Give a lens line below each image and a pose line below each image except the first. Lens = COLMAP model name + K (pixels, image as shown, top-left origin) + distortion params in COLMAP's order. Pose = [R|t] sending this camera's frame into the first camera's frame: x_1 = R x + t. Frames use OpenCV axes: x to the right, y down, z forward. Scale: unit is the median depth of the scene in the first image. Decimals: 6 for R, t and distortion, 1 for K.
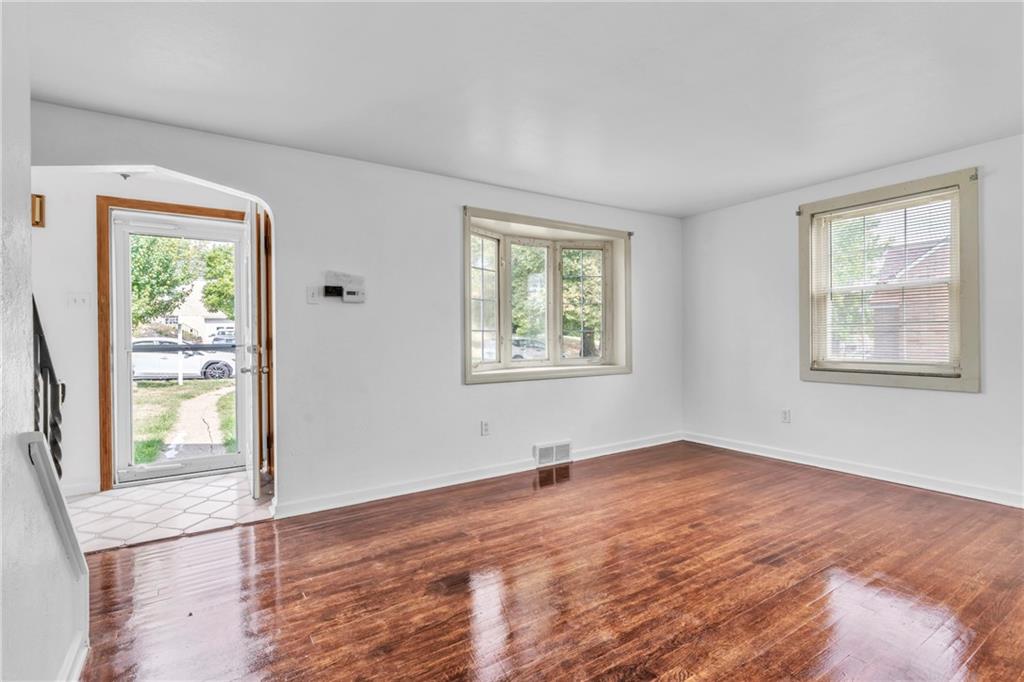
lens RADIAL K [[490.2, 0, 508.4], [0, 490.2, 334.9], [0, 0, 1]] dist [-0.002630, 0.001431]
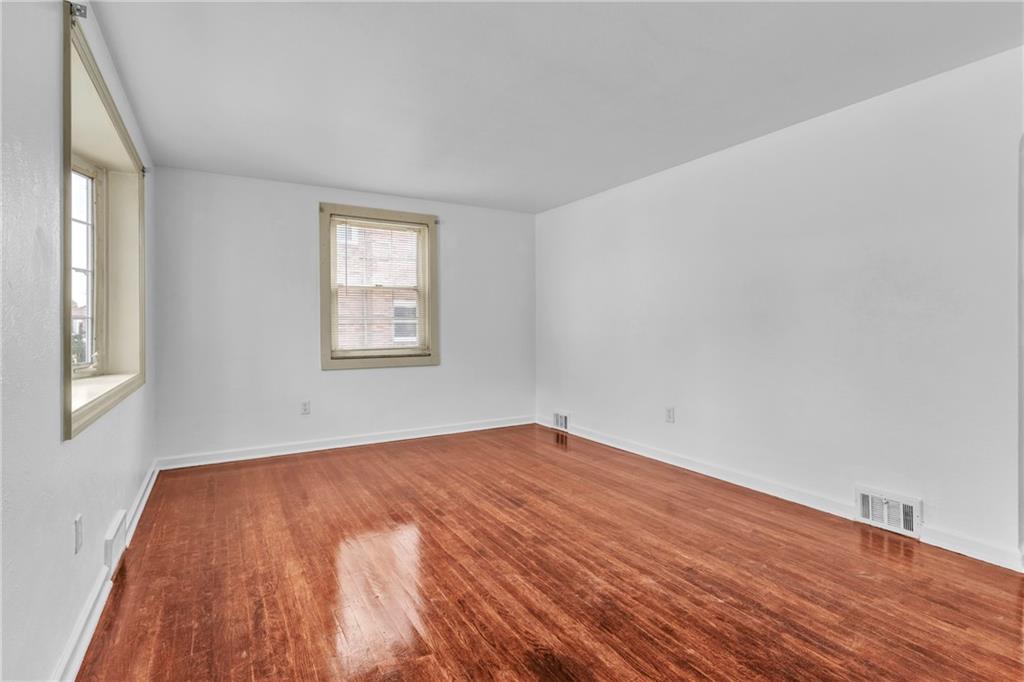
lens RADIAL K [[490.2, 0, 507.0], [0, 490.2, 332.2], [0, 0, 1]] dist [-0.002630, 0.001431]
pose [[0.050258, -0.002632, 0.998733, -0.701275], [0.001807, 0.999995, 0.002544, 0.017079], [-0.998735, 0.001677, 0.050263, 0.918467]]
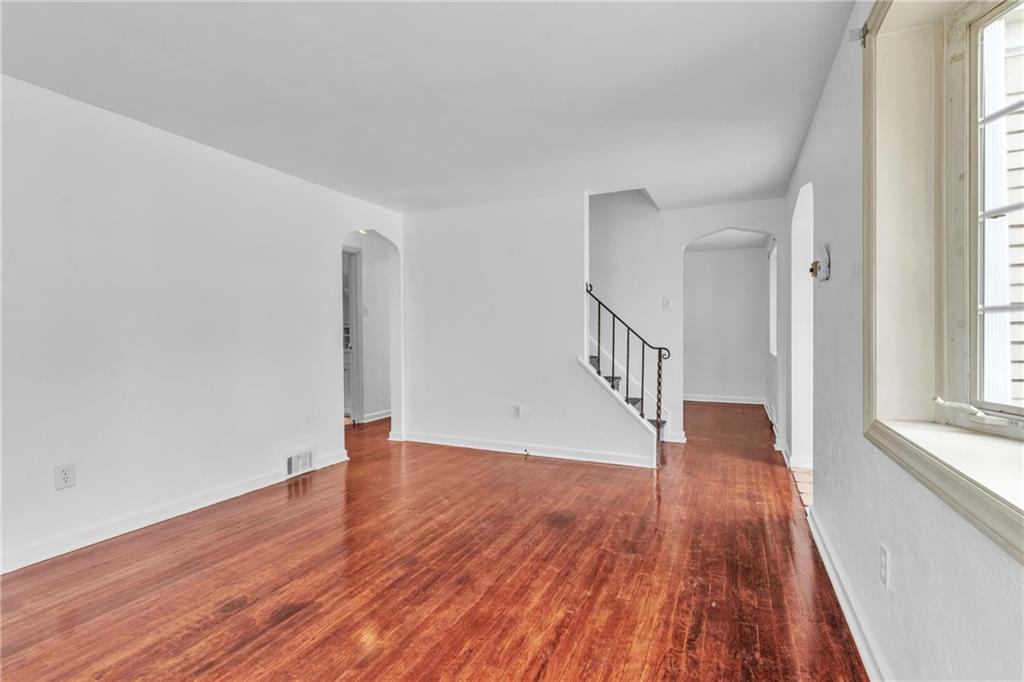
lens RADIAL K [[490.2, 0, 501.4], [0, 490.2, 339.8], [0, 0, 1]] dist [-0.002630, 0.001431]
pose [[-0.854551, 0.024823, -0.518773, 0.617079], [0.017297, 0.999663, 0.019342, 0.000500], [0.519079, 0.007555, -0.854693, 1.791465]]
